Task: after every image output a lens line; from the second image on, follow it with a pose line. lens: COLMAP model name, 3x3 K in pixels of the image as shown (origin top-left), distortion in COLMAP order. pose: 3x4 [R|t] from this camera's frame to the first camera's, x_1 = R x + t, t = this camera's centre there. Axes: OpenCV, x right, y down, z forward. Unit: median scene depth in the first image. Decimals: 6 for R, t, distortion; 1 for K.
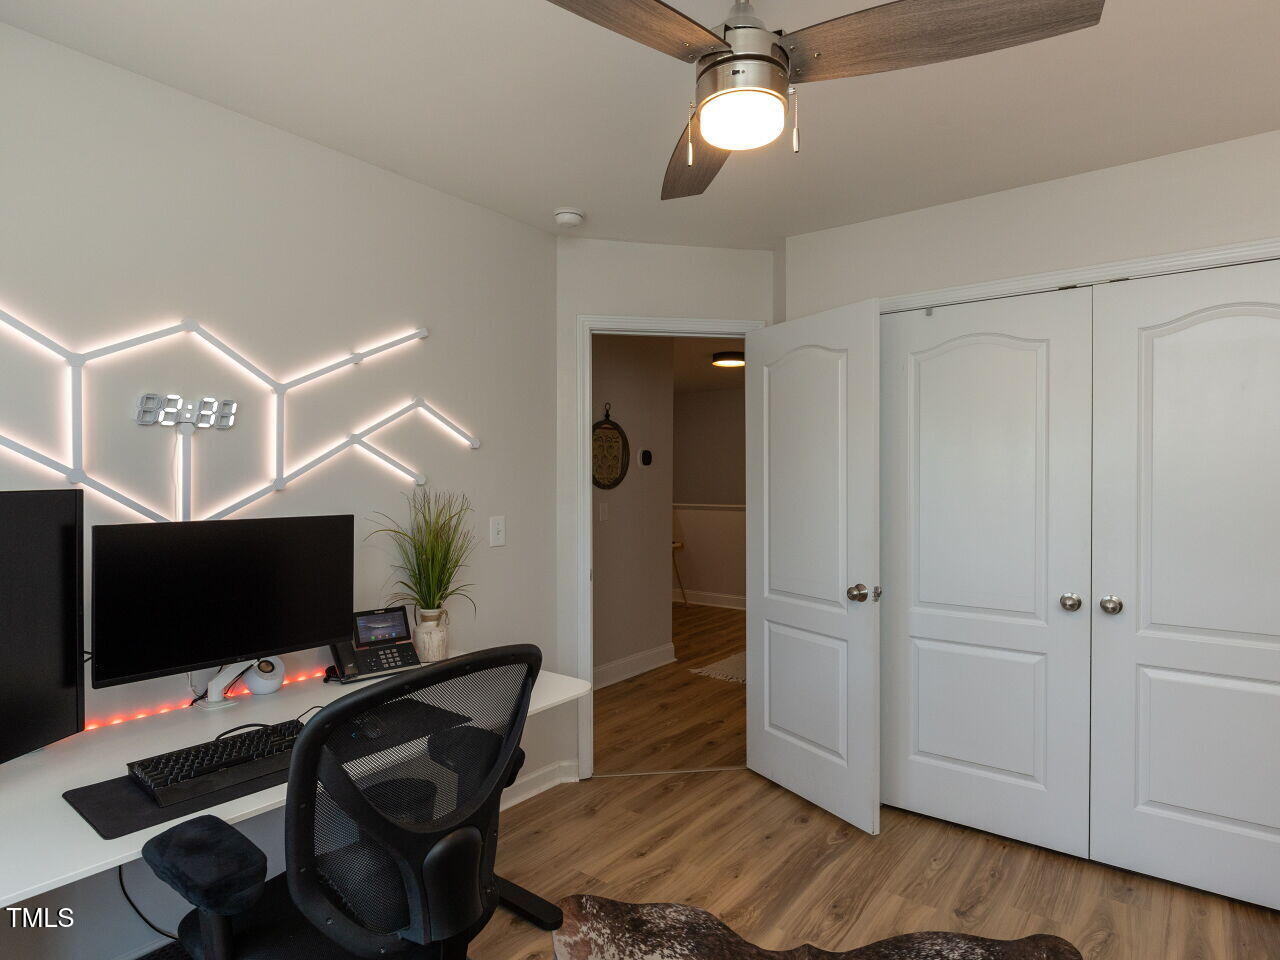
lens RADIAL K [[711.5, 0, 645.7], [0, 711.5, 478.0], [0, 0, 1]] dist [-0.003515, -0.001255]
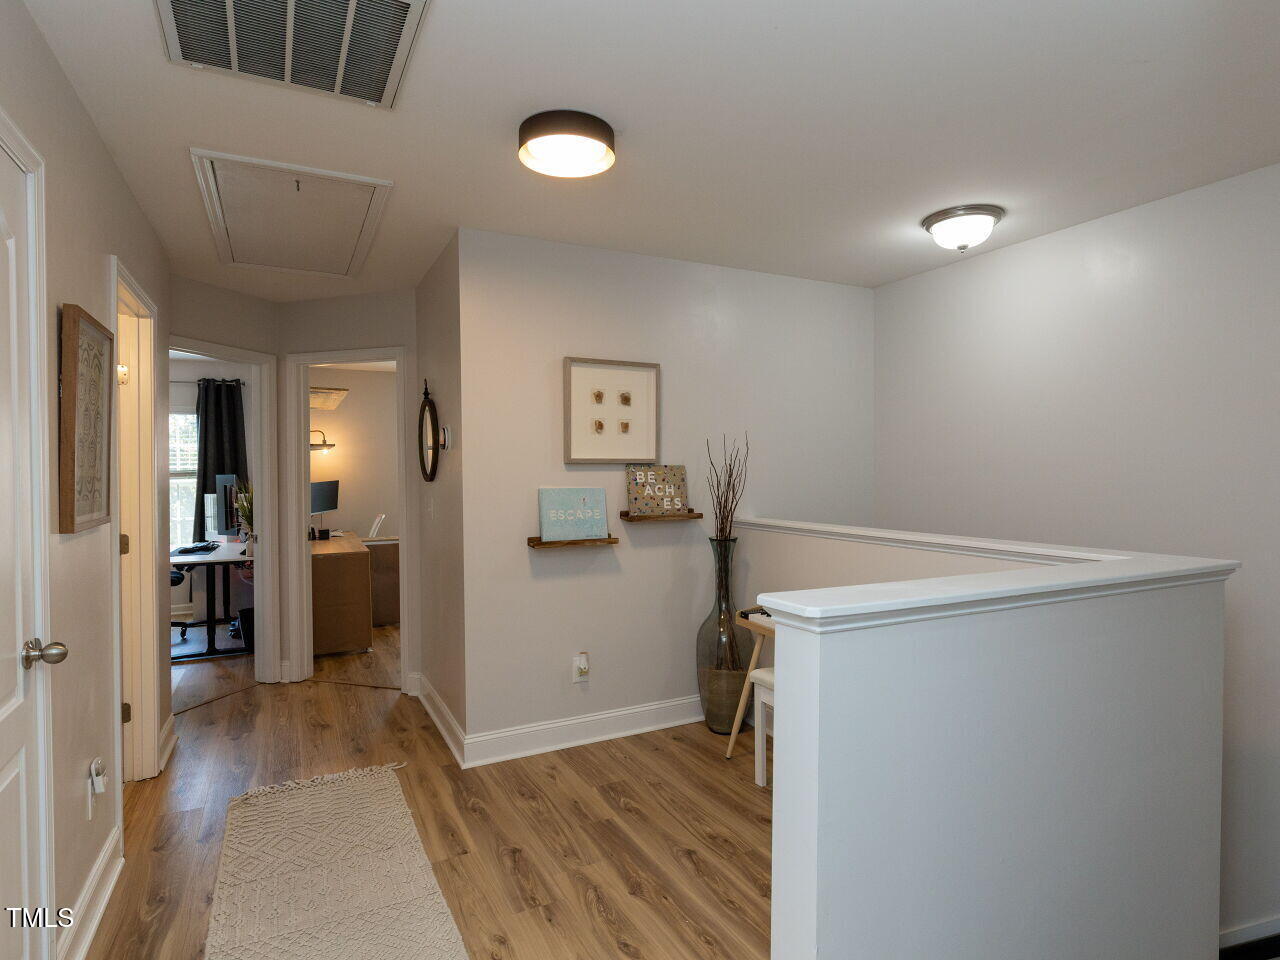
lens RADIAL K [[711.5, 0, 645.7], [0, 711.5, 478.0], [0, 0, 1]] dist [-0.003515, -0.001255]
pose [[-0.435593, 0.010674, -0.900080, 0.580042], [-0.000278, 0.999928, 0.011992, -0.000758], [0.900143, 0.005473, -0.435559, 1.564653]]
